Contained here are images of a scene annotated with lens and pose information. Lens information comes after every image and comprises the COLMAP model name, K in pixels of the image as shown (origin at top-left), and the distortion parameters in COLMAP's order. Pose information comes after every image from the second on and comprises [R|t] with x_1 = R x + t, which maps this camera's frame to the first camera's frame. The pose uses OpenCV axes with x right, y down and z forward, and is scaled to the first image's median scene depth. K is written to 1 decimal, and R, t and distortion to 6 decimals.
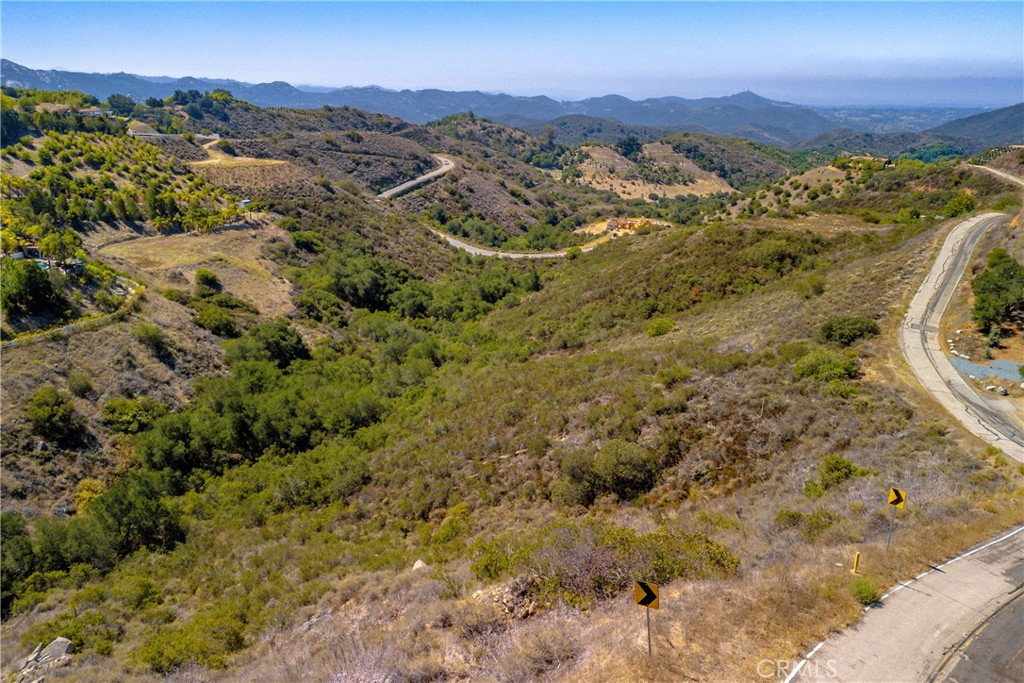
lens RADIAL K [[749.0, 0, 511.8], [0, 749.0, 342.8], [0, 0, 1]] dist [0.075745, -0.080020]
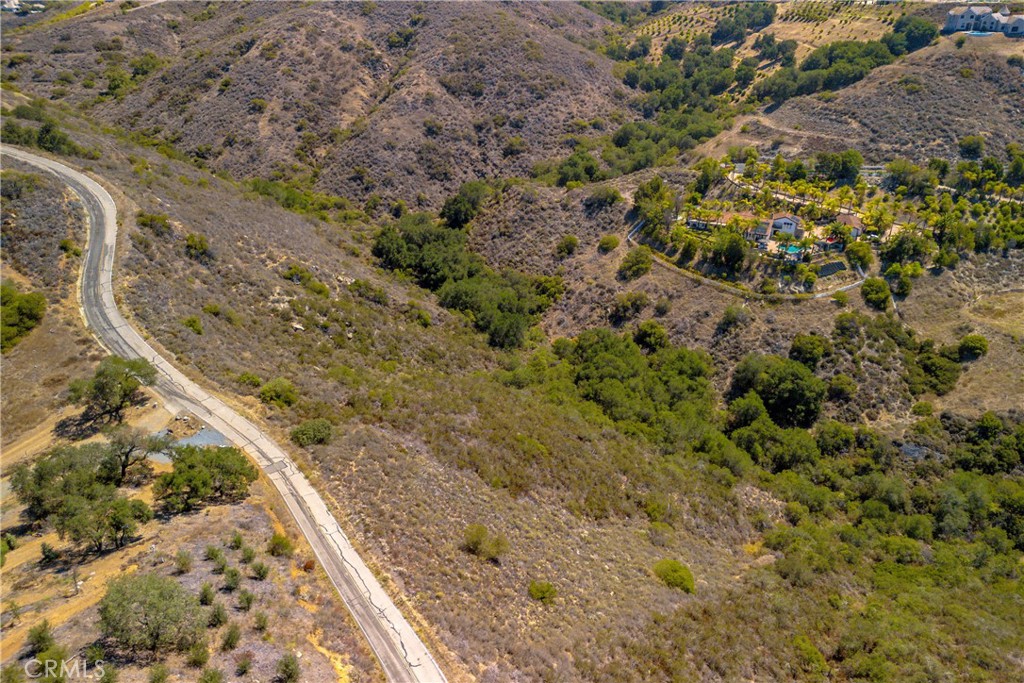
lens RADIAL K [[749.0, 0, 515.8], [0, 749.0, 351.1], [0, 0, 1]] dist [0.075745, -0.080020]
pose [[-0.397503, 0.418914, -0.816396, 0.582680], [-0.302306, 0.780250, 0.547559, -0.414964], [0.866373, 0.464458, -0.183511, 0.667637]]
